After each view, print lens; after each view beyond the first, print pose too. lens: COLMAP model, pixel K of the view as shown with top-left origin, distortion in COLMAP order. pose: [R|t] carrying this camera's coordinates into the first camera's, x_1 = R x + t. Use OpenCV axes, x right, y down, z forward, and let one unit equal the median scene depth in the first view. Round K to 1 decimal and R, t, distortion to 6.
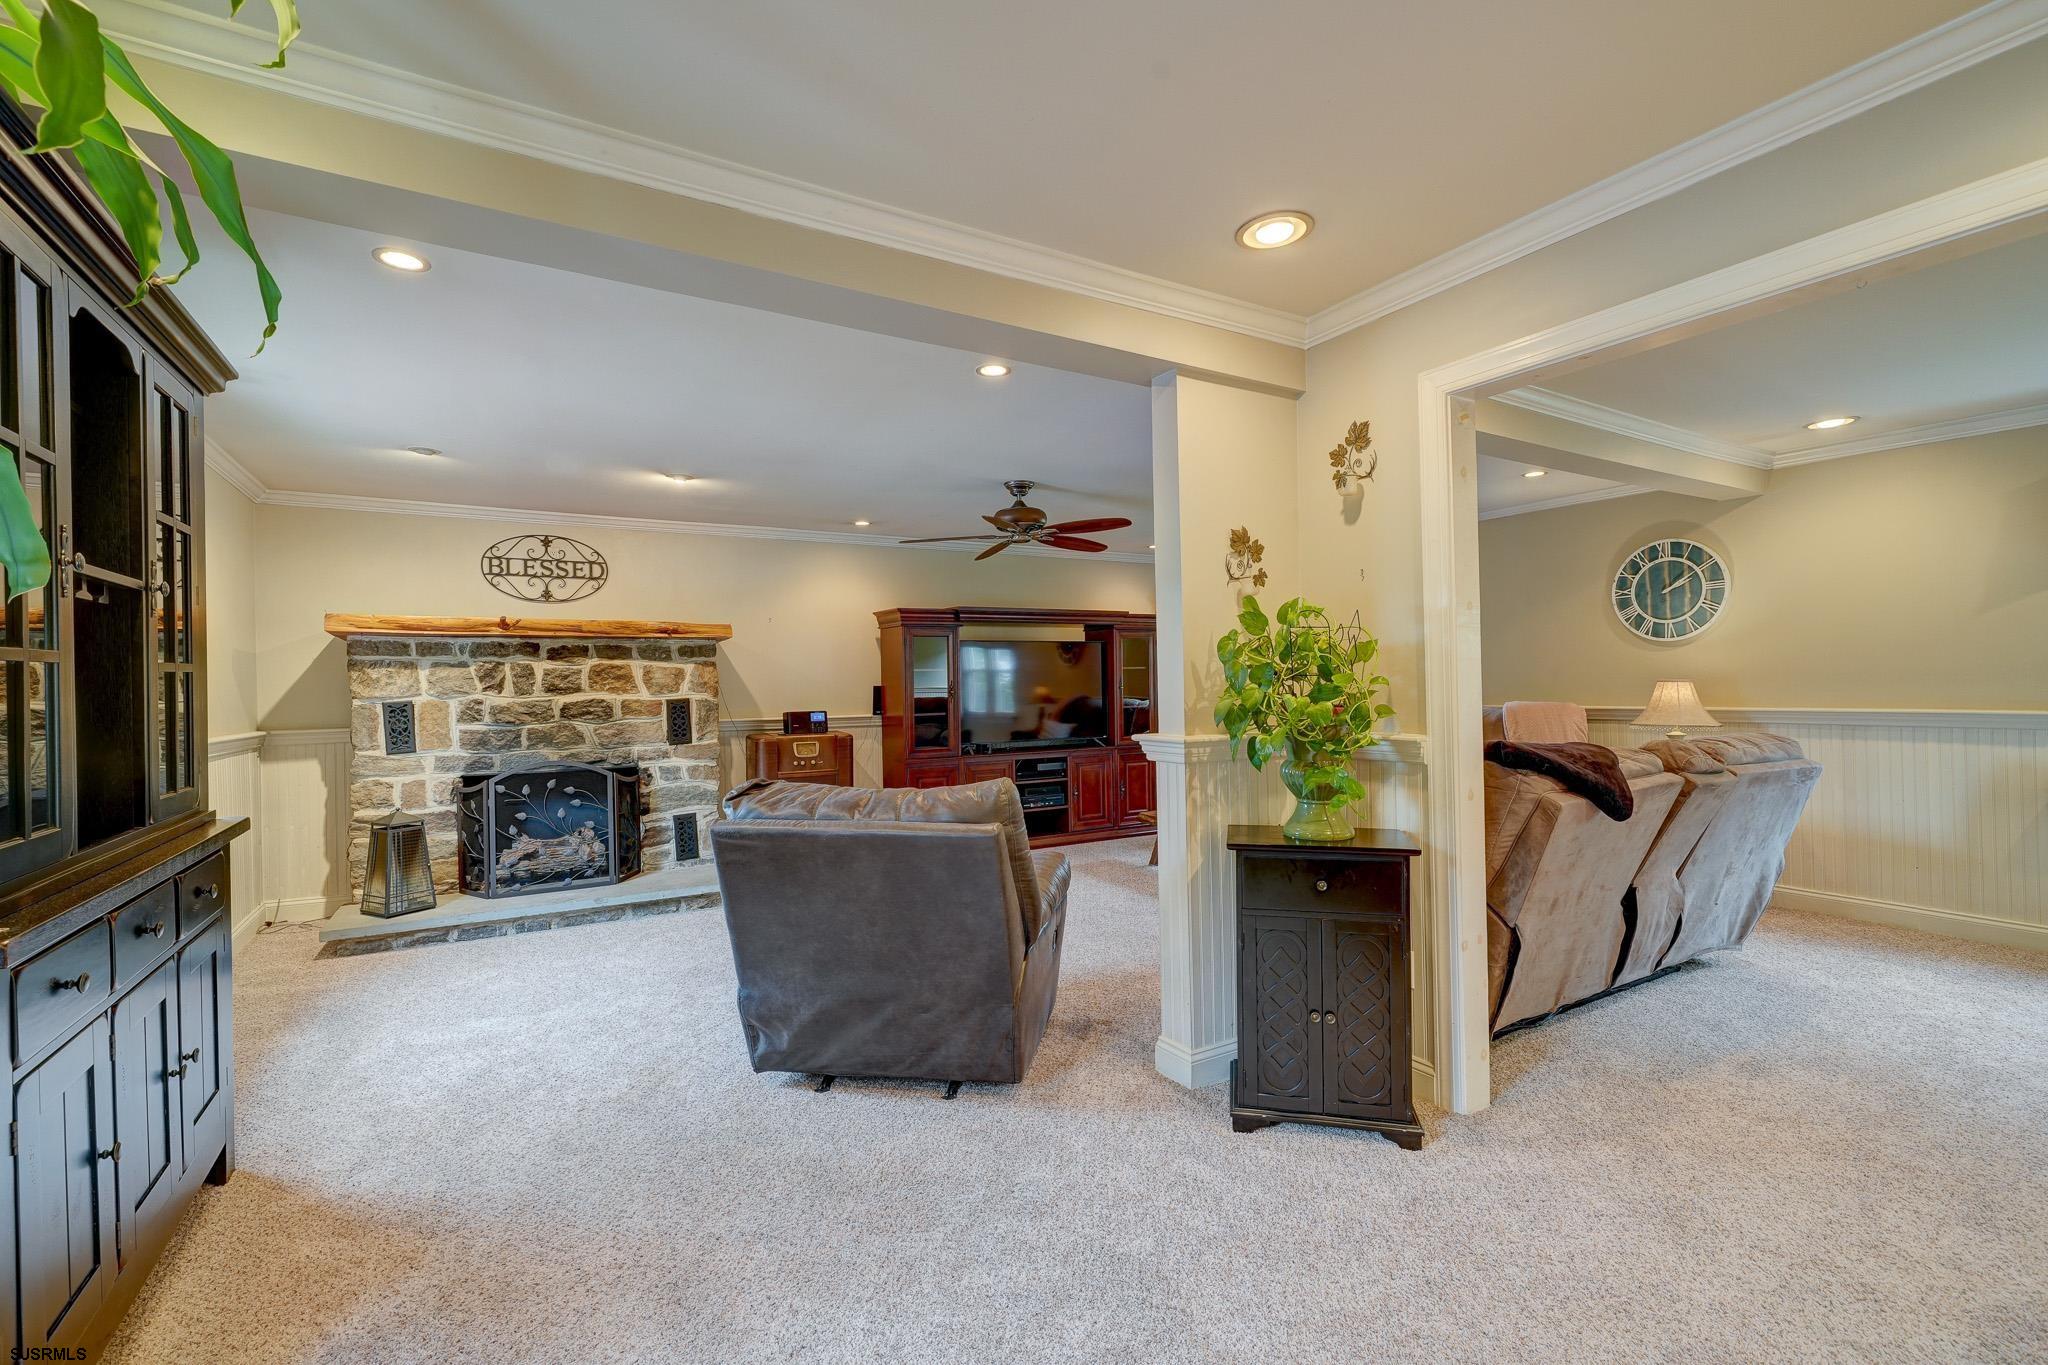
lens RADIAL K [[870.6, 0, 1024.6], [0, 870.6, 684.7], [0, 0, 1]] dist [-0.001586, -0.000183]
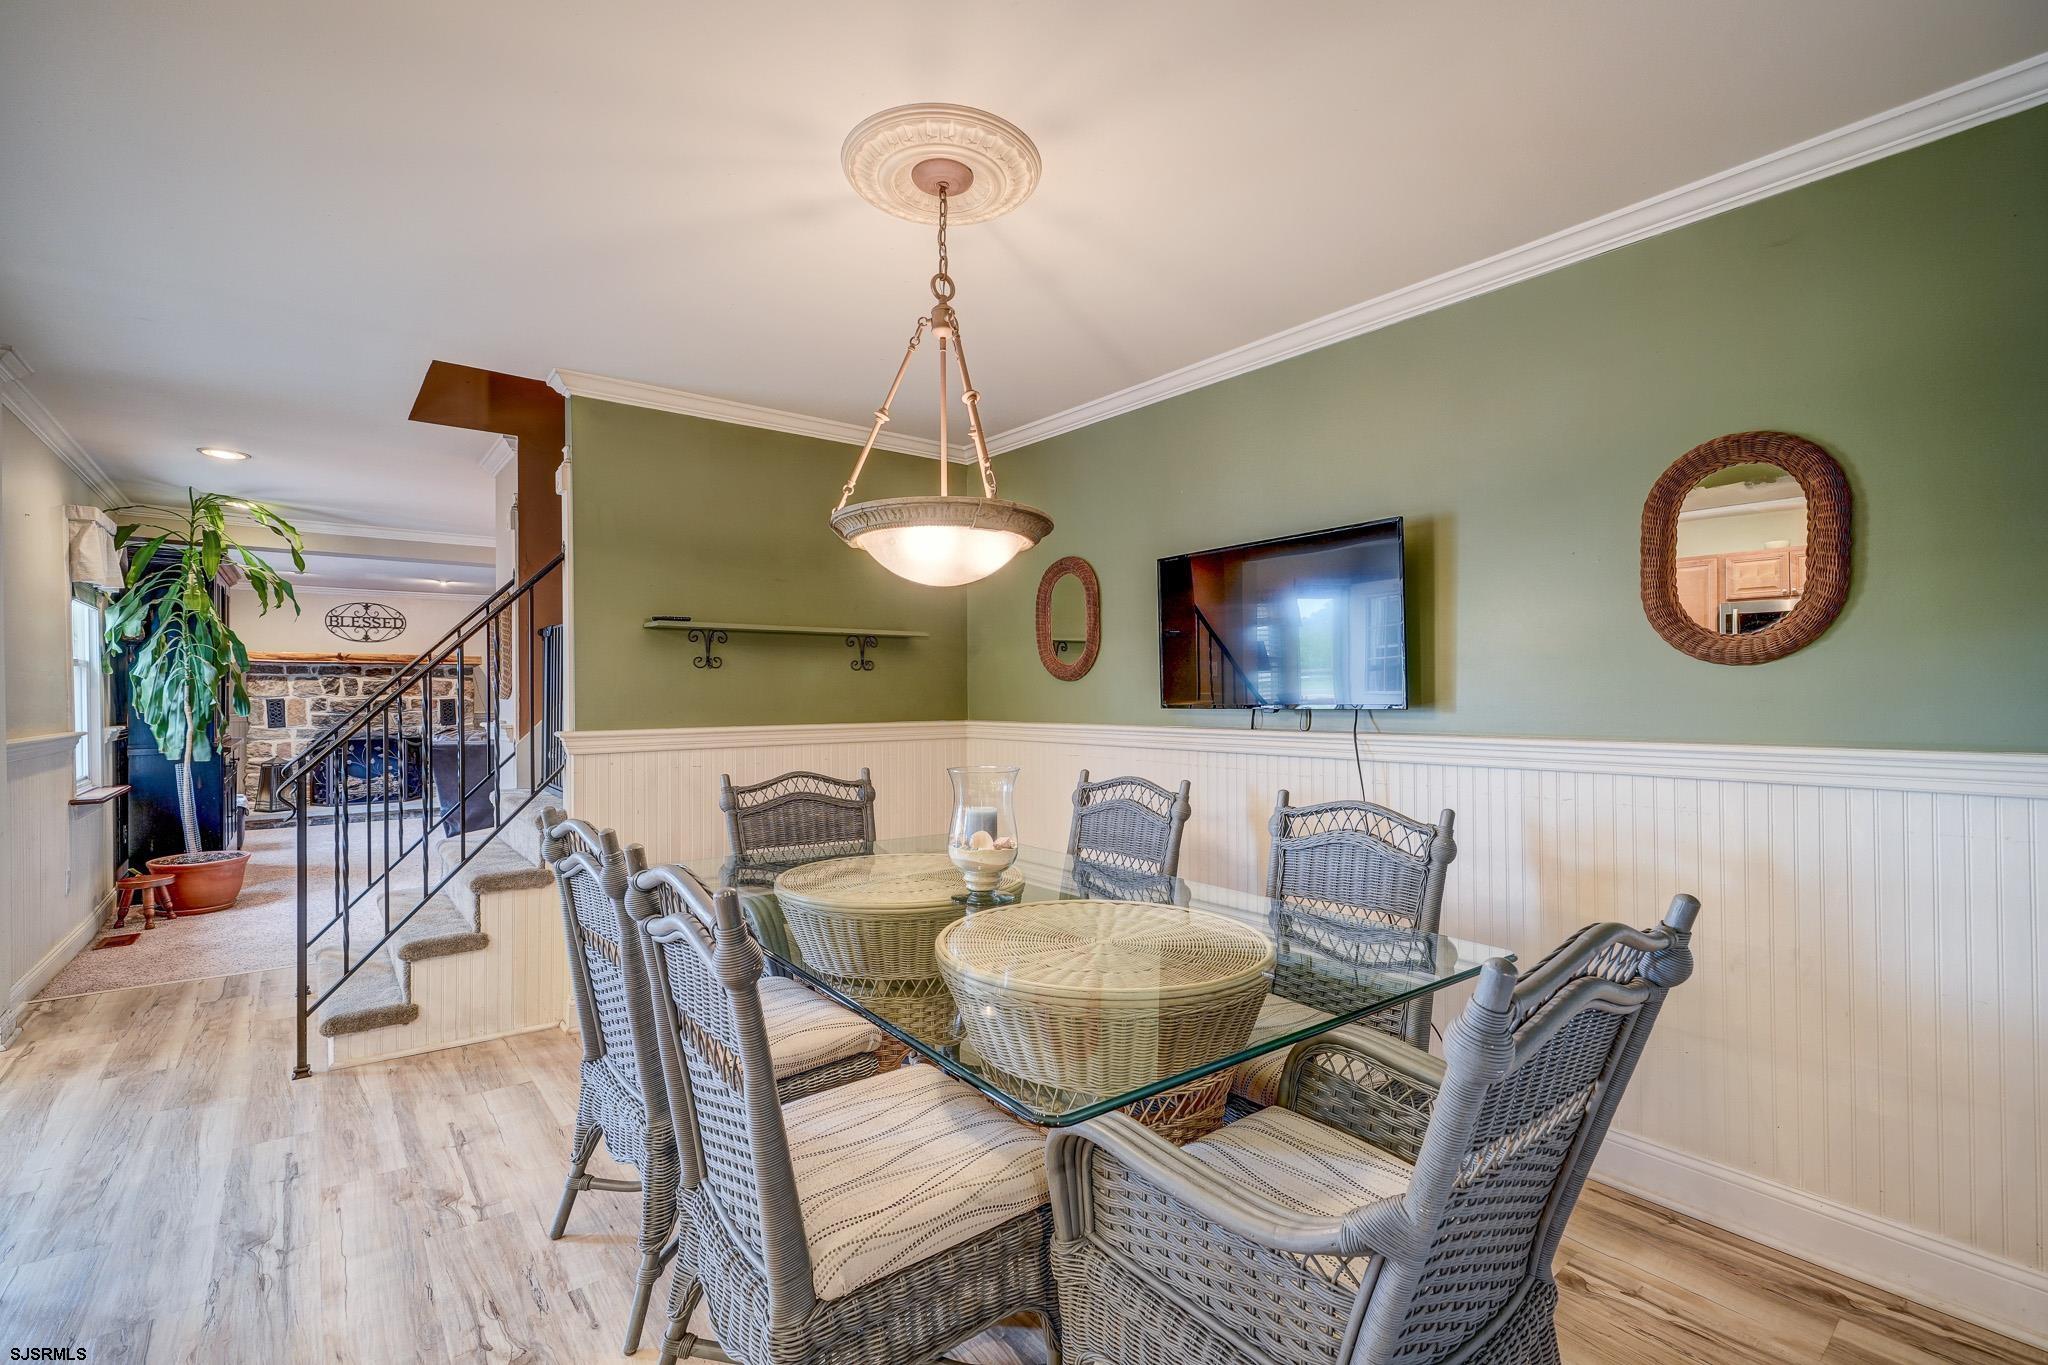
lens RADIAL K [[890.3, 0, 1023.1], [0, 890.3, 686.2], [0, 0, 1]] dist [0.002415, 0.000206]
pose [[0.991786, 0.010657, 0.127462, 0.574597], [-0.009631, 0.999916, -0.008667, -0.005616], [-0.127544, 0.007368, 0.991806, -1.018675]]
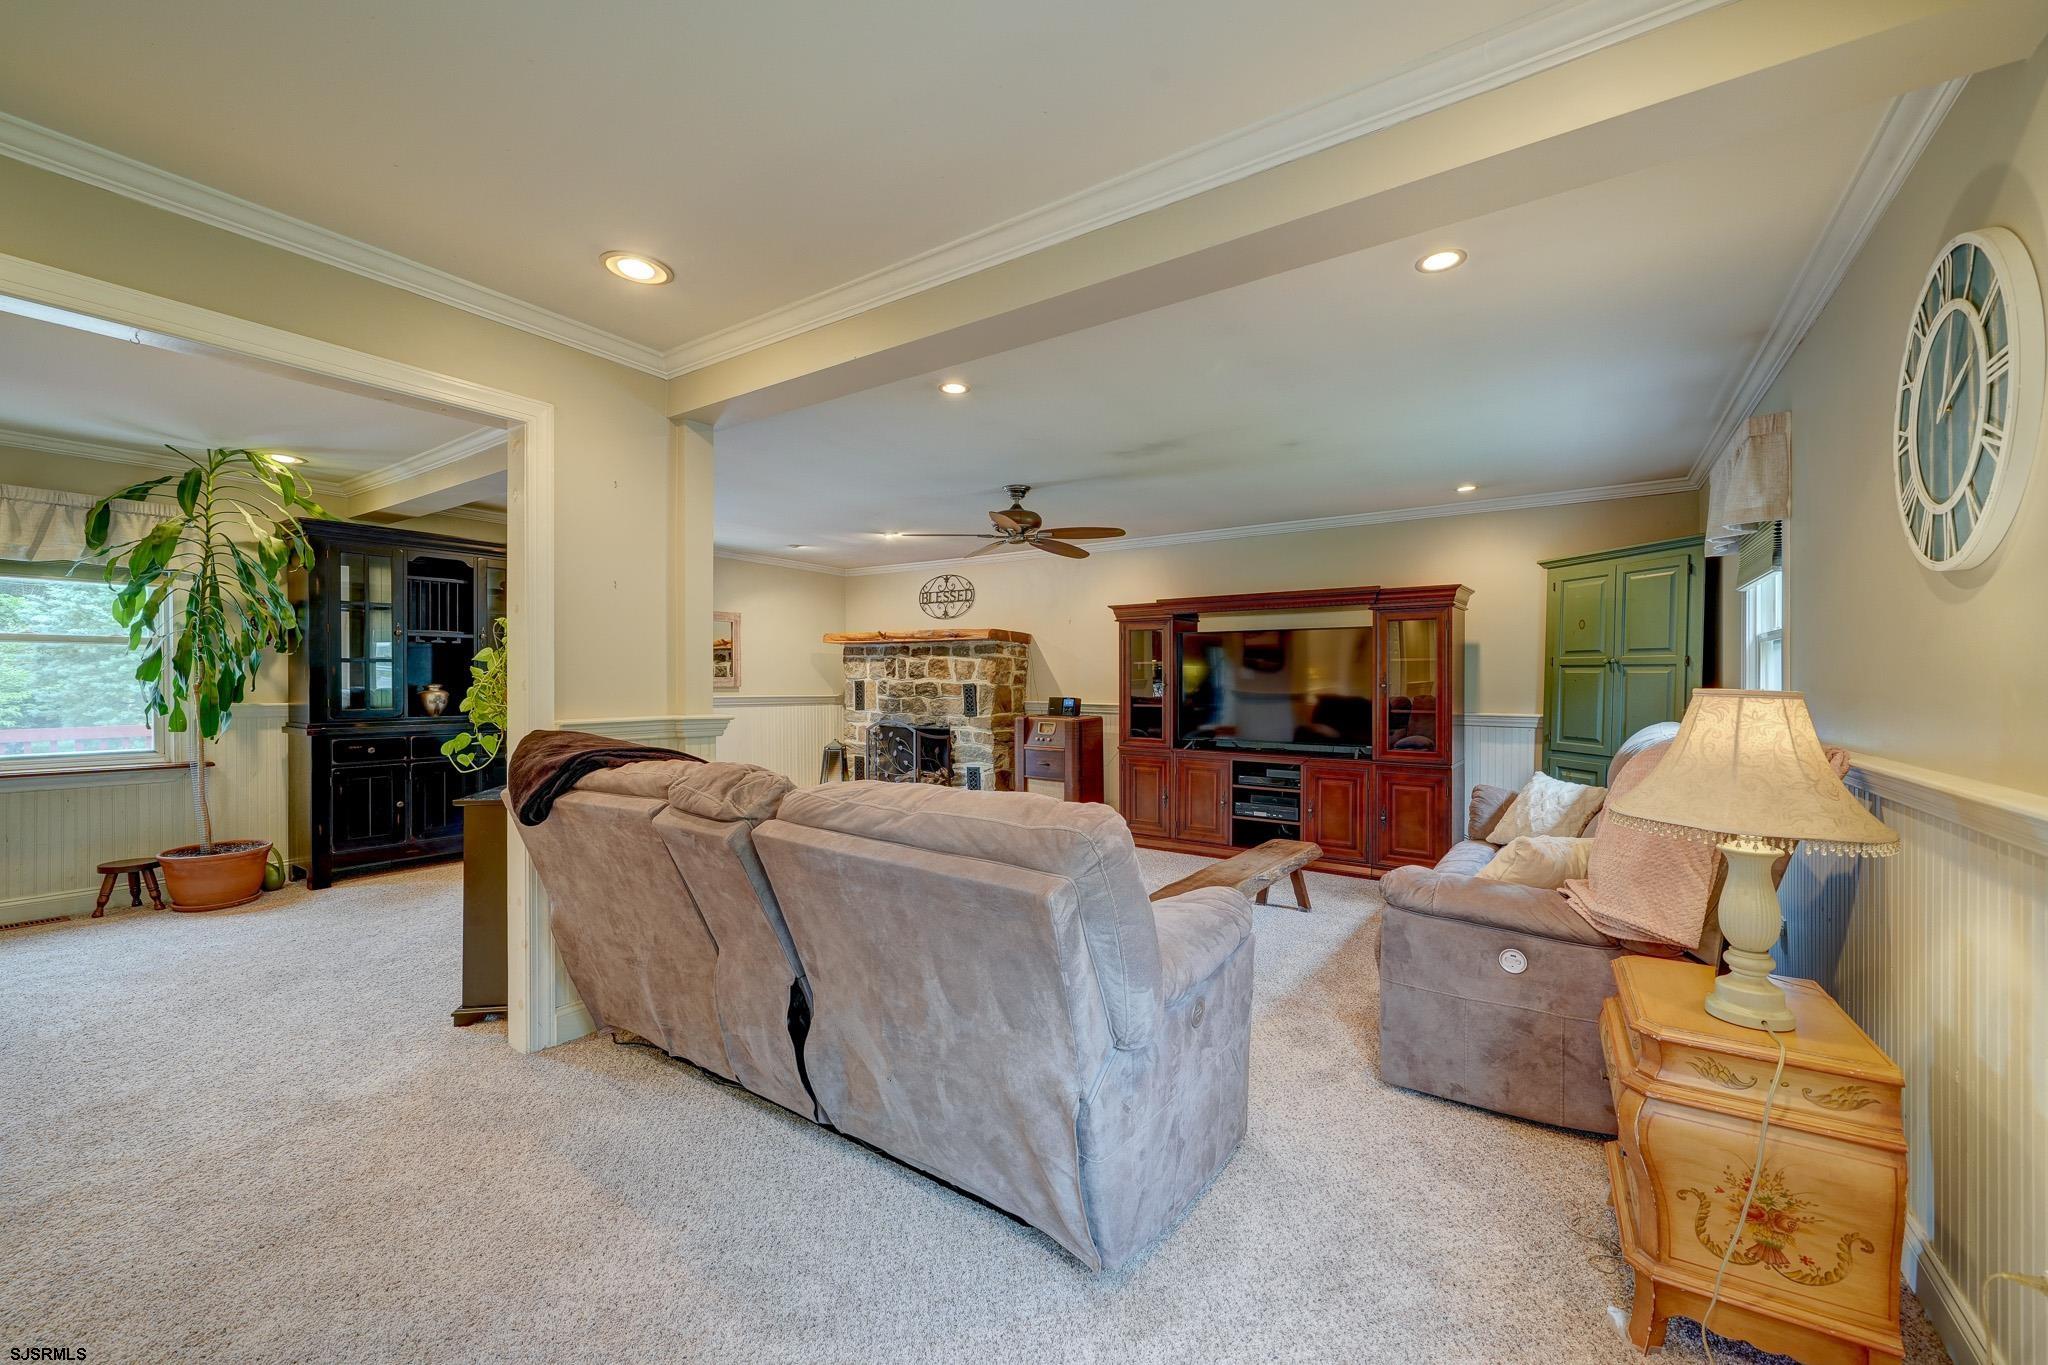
lens RADIAL K [[807.5, 0, 1025.5], [0, 807.5, 685.8], [0, 0, 1]] dist [0.000409, -0.000725]
pose [[0.416263, 0.026234, -0.908866, 0.908305], [-0.014276, 0.999649, 0.022316, -0.011787], [0.909132, 0.003686, 0.416491, 0.604607]]
